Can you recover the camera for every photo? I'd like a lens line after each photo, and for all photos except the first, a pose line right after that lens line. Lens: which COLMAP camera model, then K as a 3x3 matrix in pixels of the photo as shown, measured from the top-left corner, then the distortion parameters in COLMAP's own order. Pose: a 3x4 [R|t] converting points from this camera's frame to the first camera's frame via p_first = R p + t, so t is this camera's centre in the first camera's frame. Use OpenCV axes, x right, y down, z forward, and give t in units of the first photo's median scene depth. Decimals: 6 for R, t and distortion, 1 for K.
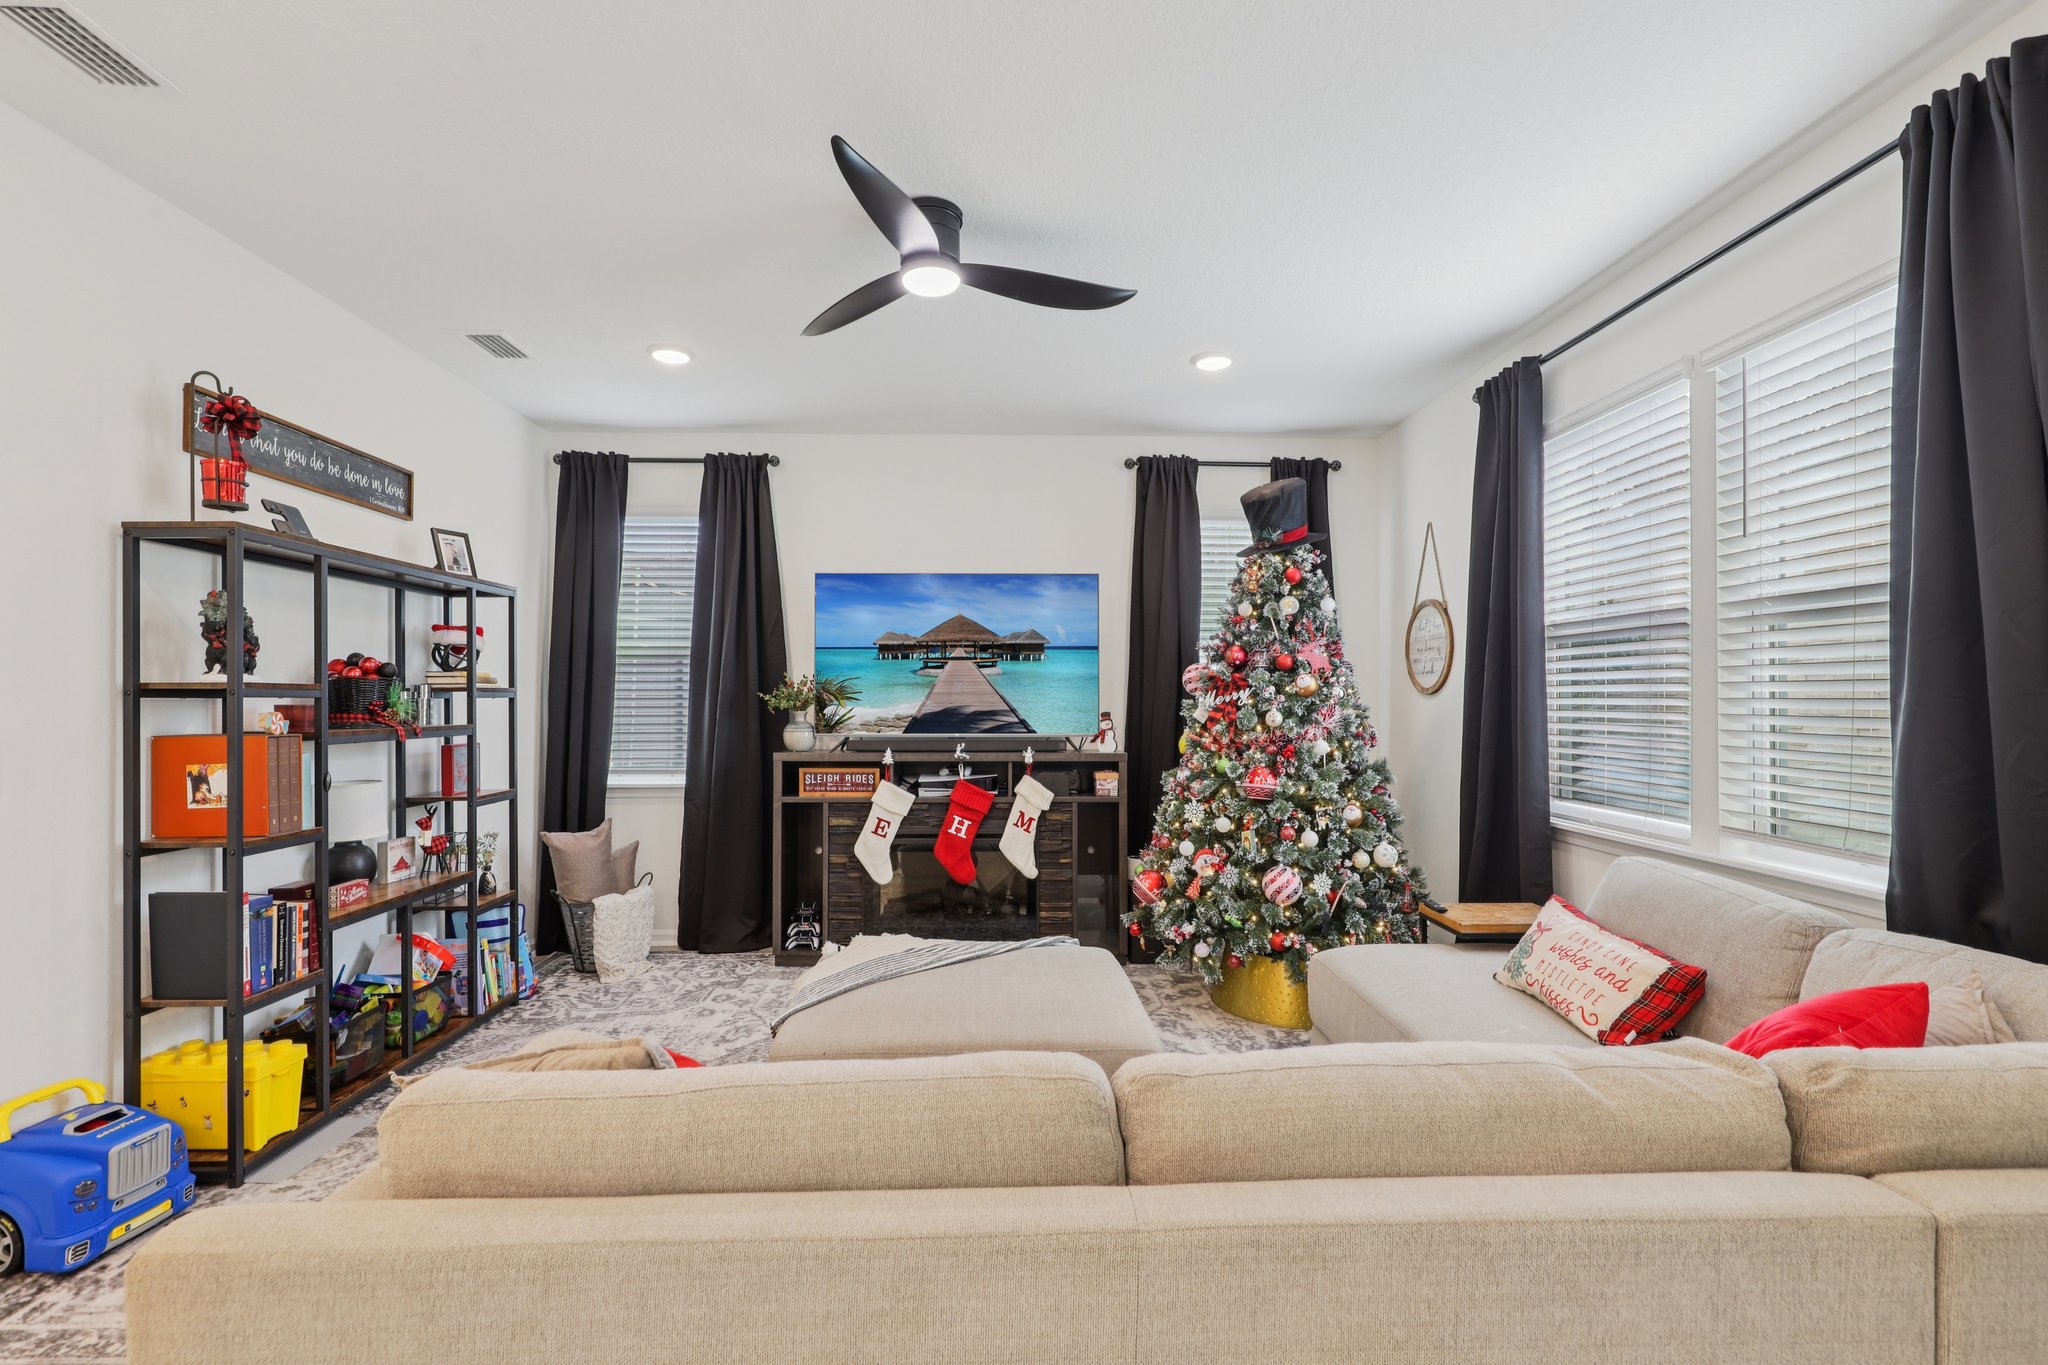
lens RADIAL K [[929.2, 0, 1019.9], [0, 929.2, 693.7], [0, 0, 1]] dist [-0.001781, 0.000004]
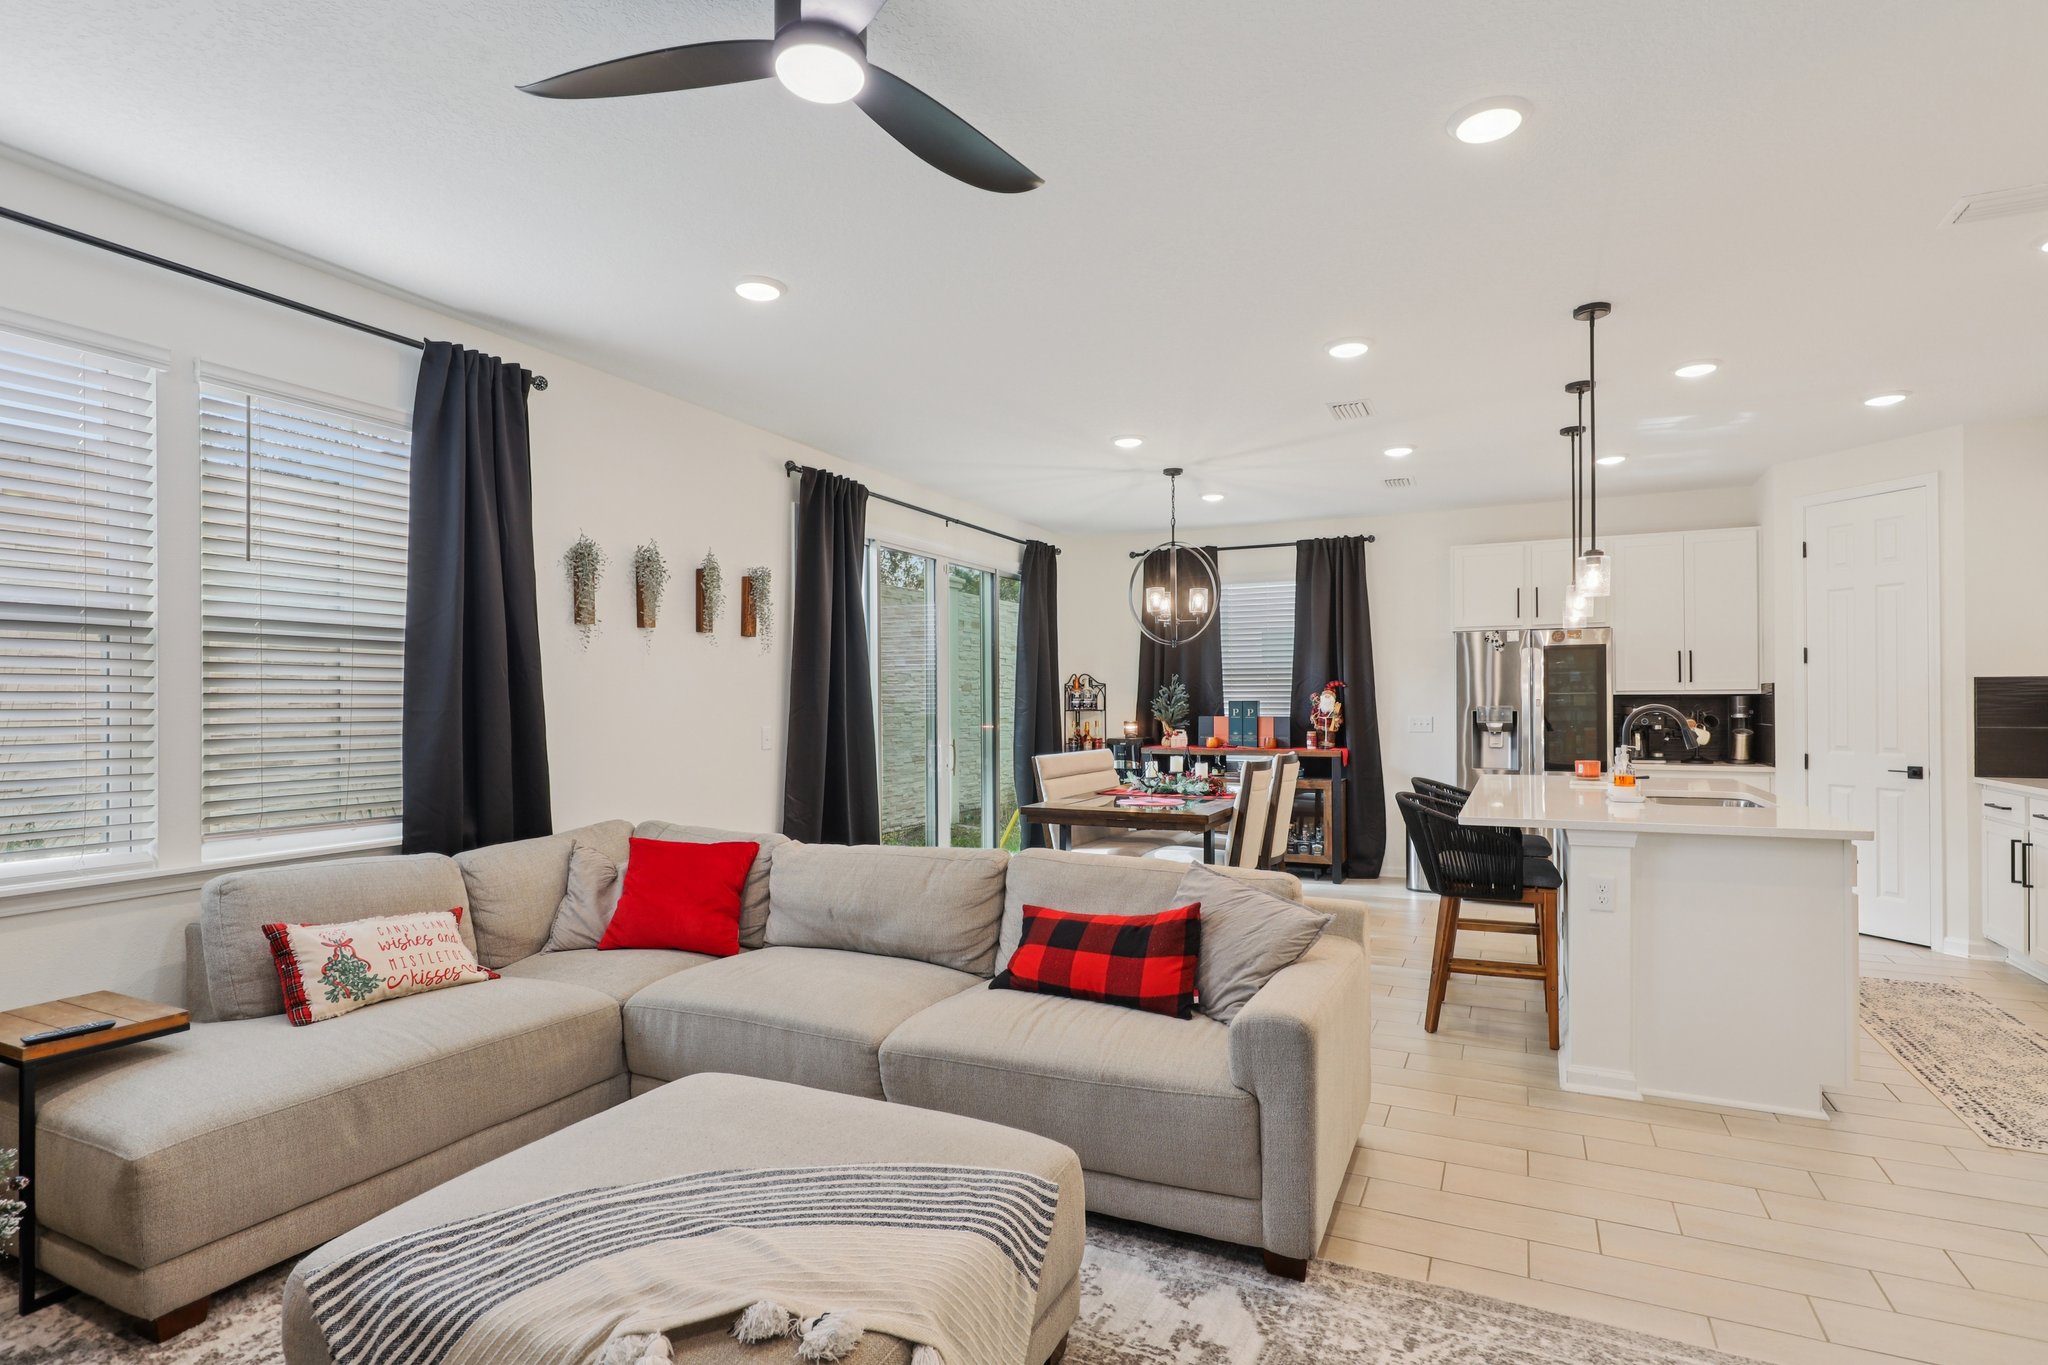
lens RADIAL K [[1014.8, 0, 1031.8], [0, 1014.8, 703.9], [0, 0, 1]] dist [-0.000833, -0.000093]
pose [[-0.884241, 0.003365, 0.467019, -0.391088], [0.002861, 0.999994, -0.001789, 0.002951], [-0.467023, -0.000246, -0.884245, 1.100705]]
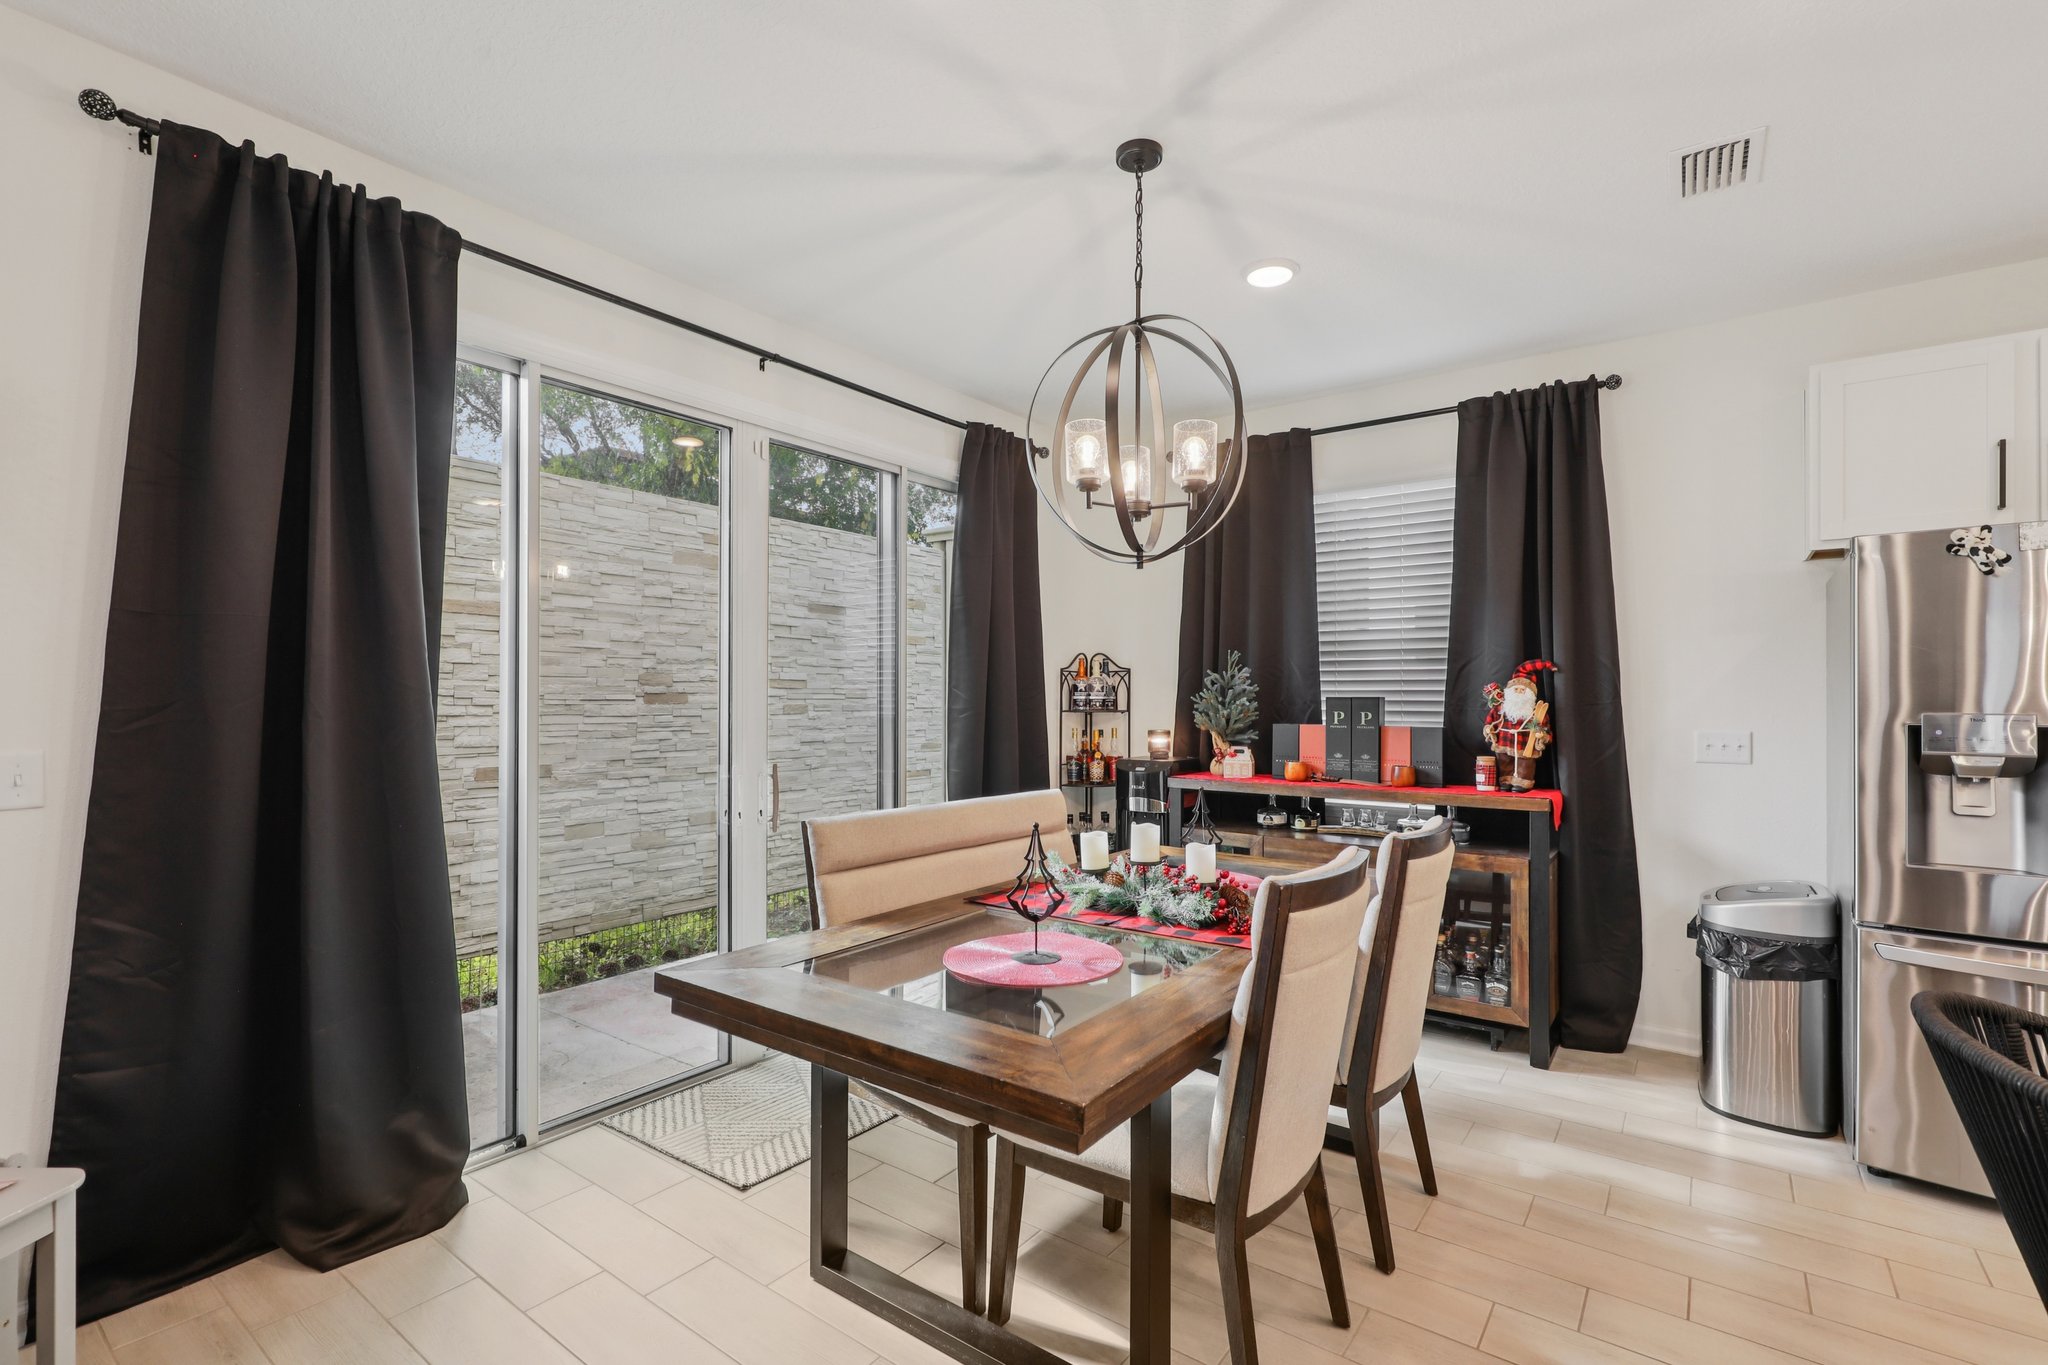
lens RADIAL K [[924.5, 0, 1030.1], [0, 924.5, 697.7], [0, 0, 1]] dist [0.000088, 0.000031]
pose [[-0.779726, -0.001134, 0.626119, -0.174526], [-0.004408, 0.999984, -0.003678, 0.000269], [-0.626105, -0.005627, -0.779719, 0.110961]]
